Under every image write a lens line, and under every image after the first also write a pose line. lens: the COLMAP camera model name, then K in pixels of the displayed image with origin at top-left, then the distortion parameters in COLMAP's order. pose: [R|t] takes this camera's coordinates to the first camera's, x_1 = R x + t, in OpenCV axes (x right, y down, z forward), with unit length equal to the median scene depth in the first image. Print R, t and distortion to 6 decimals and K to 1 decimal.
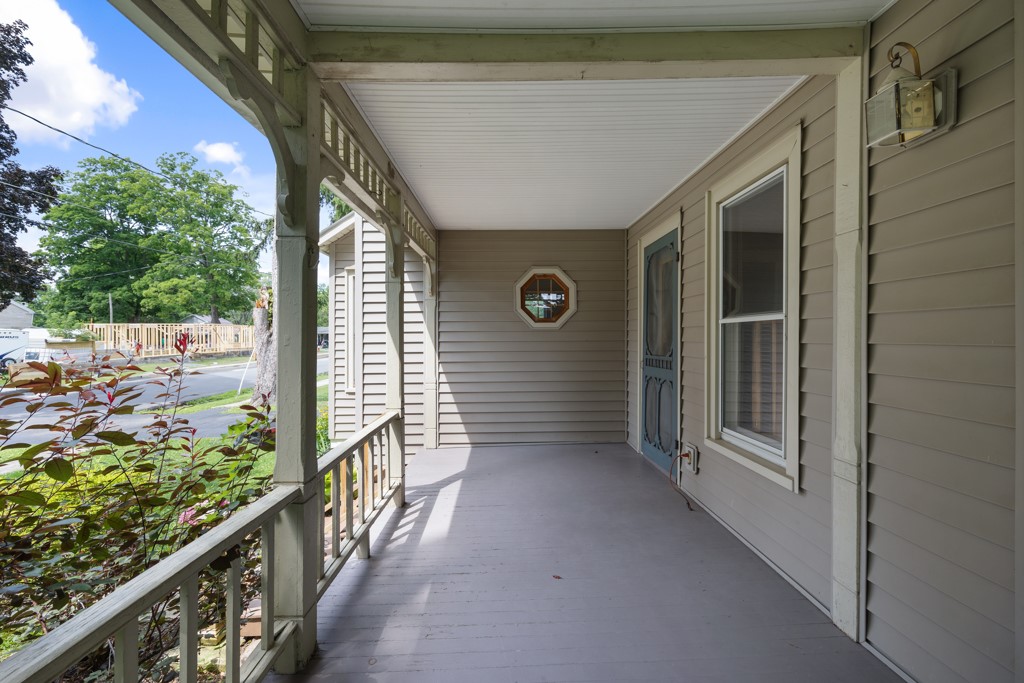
lens RADIAL K [[418.8, 0, 512.4], [0, 418.8, 339.7], [0, 0, 1]] dist [0.000082, -0.000318]
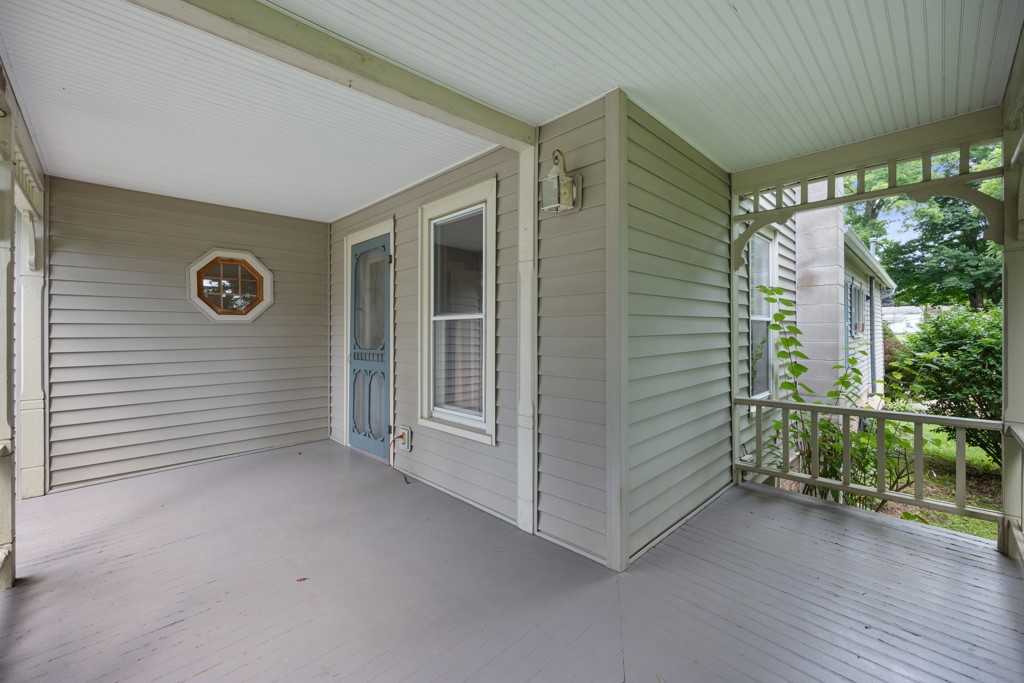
lens RADIAL K [[418.8, 0, 511.4], [0, 418.8, 334.1], [0, 0, 1]] dist [0.000082, -0.000318]
pose [[0.731827, -0.002161, 0.681487, -0.204946], [0.004144, 0.999991, -0.001279, 0.004142], [-0.681478, 0.003760, 0.731829, -0.040928]]
